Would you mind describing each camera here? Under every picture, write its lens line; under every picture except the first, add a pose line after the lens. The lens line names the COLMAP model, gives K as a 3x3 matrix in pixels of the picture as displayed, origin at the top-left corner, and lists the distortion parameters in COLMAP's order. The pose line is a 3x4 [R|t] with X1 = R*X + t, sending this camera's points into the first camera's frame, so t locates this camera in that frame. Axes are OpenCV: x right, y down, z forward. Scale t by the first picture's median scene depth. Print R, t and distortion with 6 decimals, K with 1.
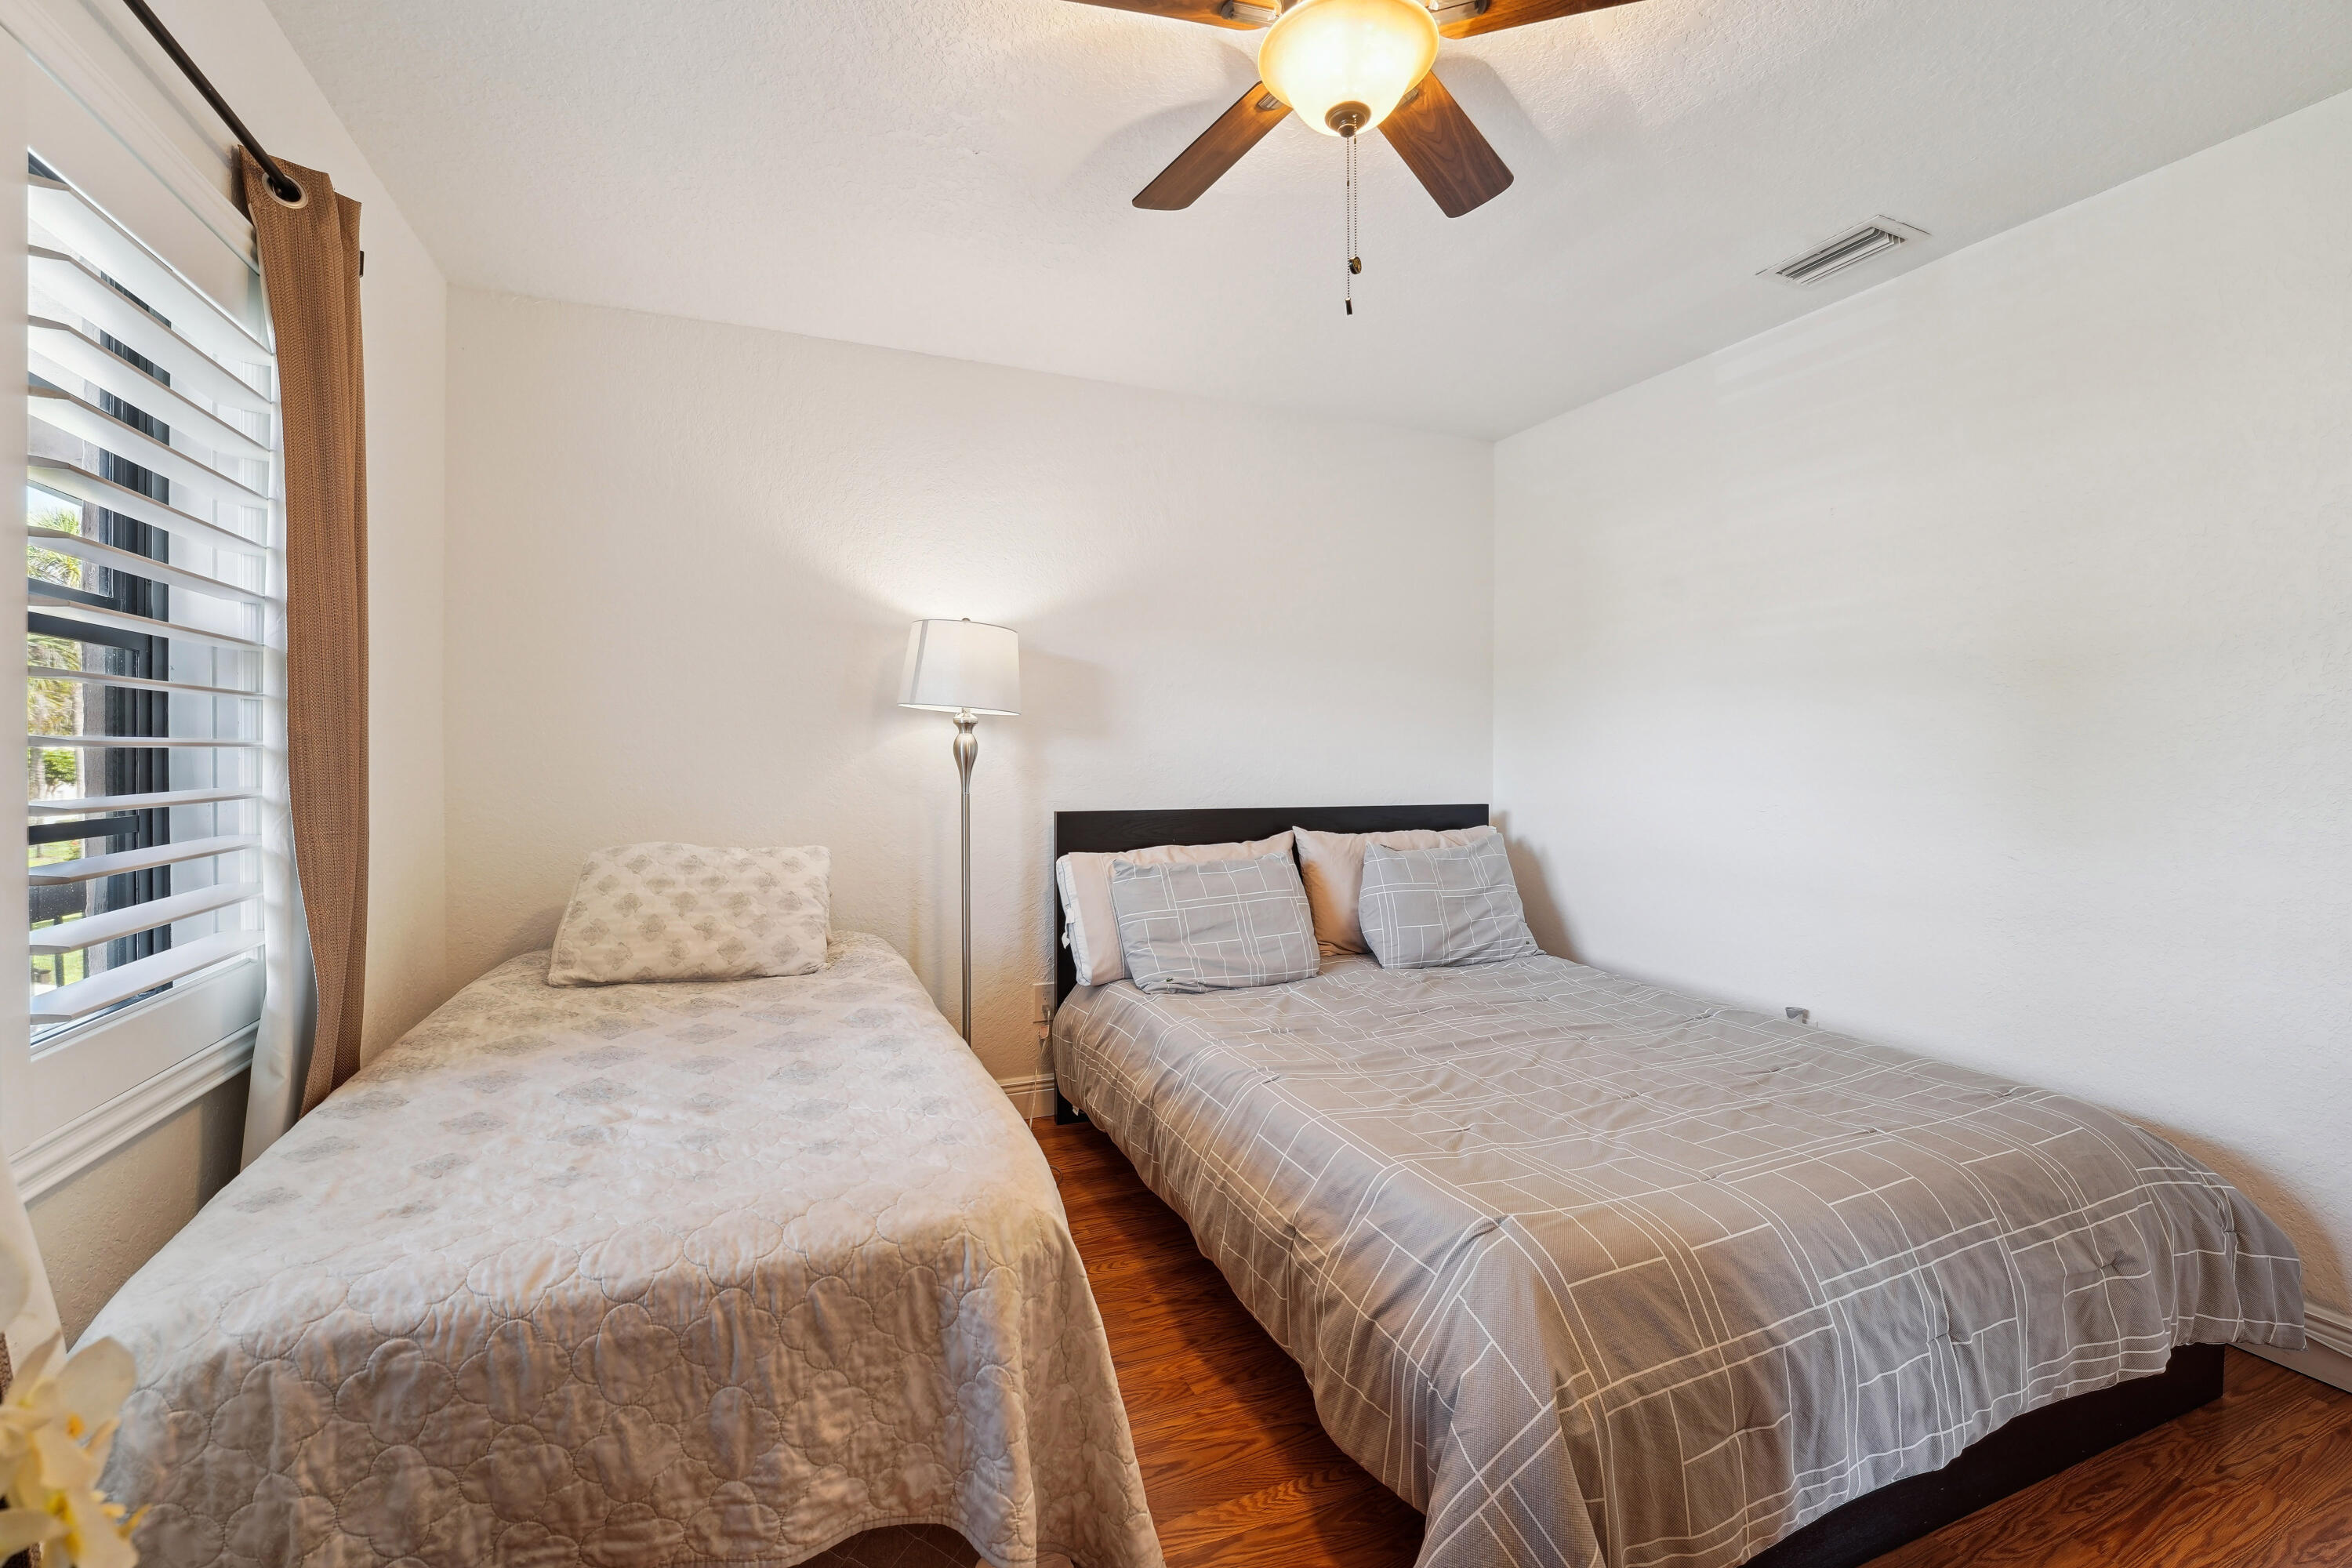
lens RADIAL K [[961.2, 0, 1168.3], [0, 961.2, 774.2], [0, 0, 1]] dist [-0.016509, -0.000260]
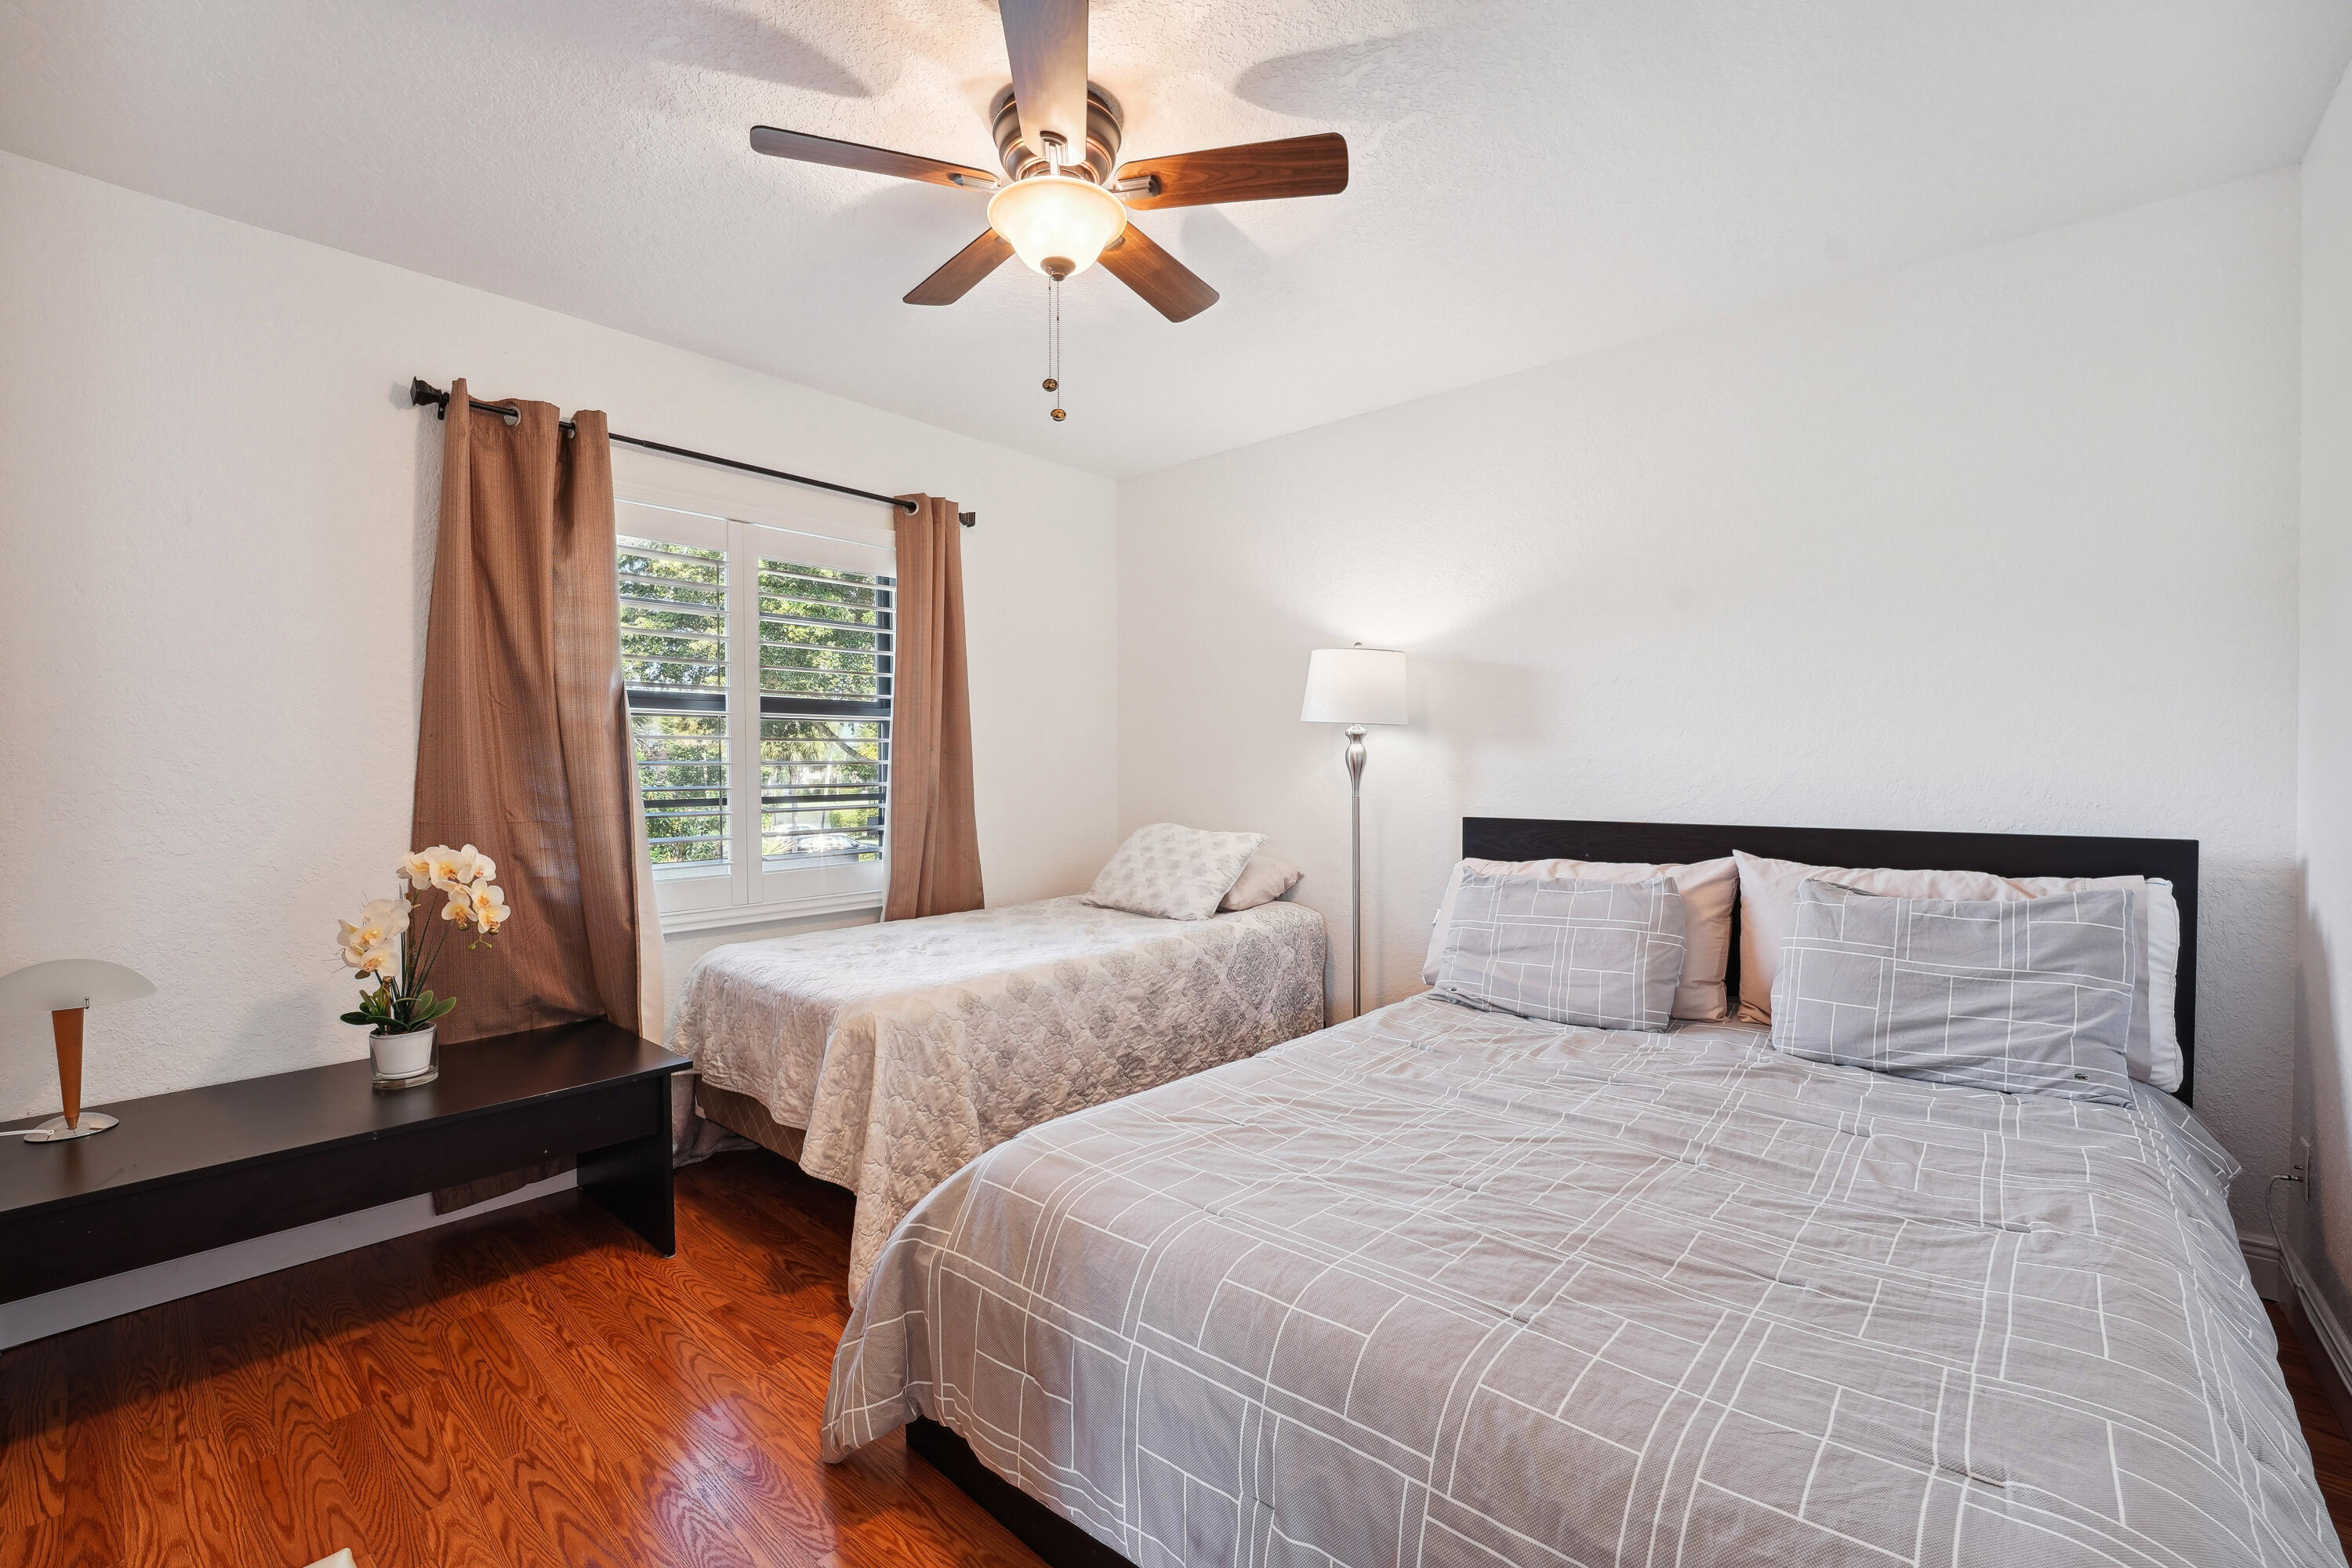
lens RADIAL K [[996.1, 0, 1188.3], [0, 996.1, 788.6], [0, 0, 1]] dist [-0.013358, 0.000072]
pose [[0.436191, 0.011562, -0.899780, 0.778426], [-0.006549, 0.999932, 0.009674, 0.000472], [0.899830, 0.001673, 0.436237, 0.302549]]
